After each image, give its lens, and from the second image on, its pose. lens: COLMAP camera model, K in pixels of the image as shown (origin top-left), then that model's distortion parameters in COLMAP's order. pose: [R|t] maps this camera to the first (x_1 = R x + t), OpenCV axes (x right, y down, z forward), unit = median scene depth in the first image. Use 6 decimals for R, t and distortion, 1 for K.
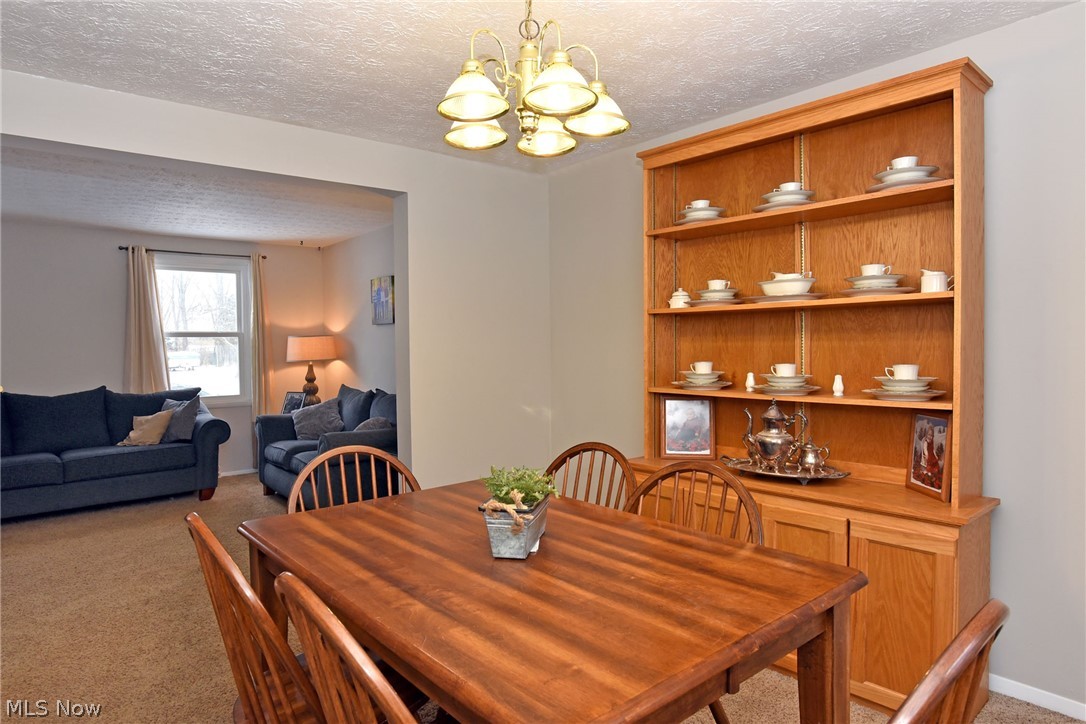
lens RADIAL K [[631.3, 0, 543.5], [0, 631.3, 341.5], [0, 0, 1]] dist [-0.001969, -0.000237]
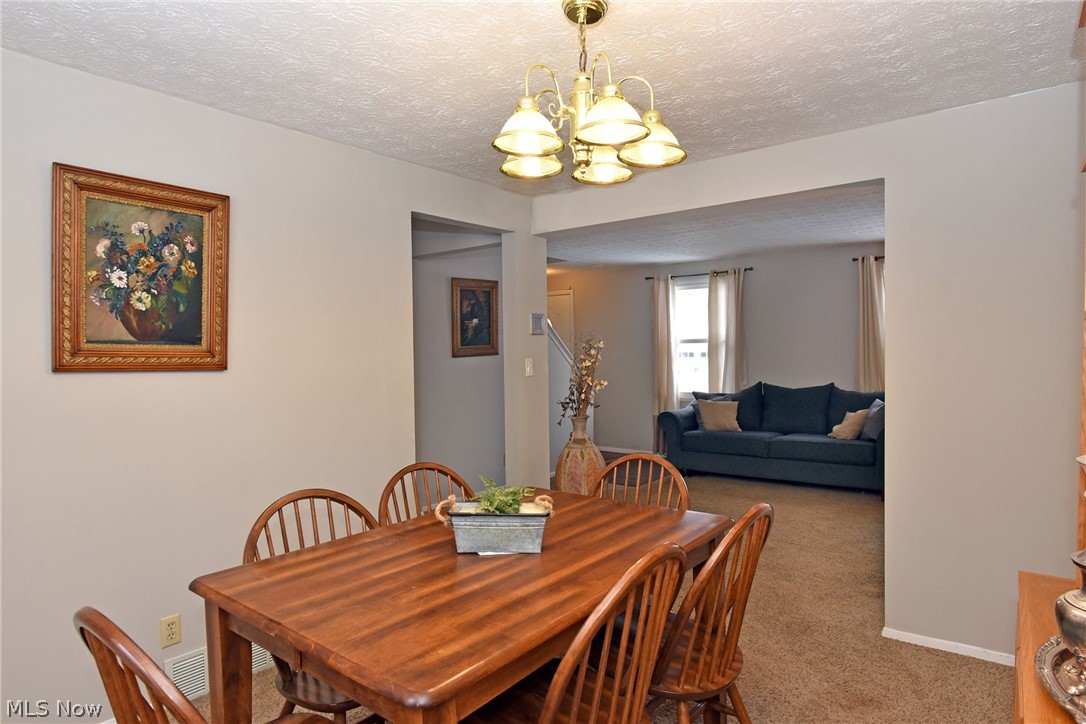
lens RADIAL K [[631.3, 0, 543.5], [0, 631.3, 341.5], [0, 0, 1]] dist [-0.001969, -0.000237]
pose [[0.185573, -0.001807, -0.982629, 1.141159], [0.020830, 0.999781, 0.002095, -0.063118], [0.982410, -0.020857, 0.185570, 0.887932]]
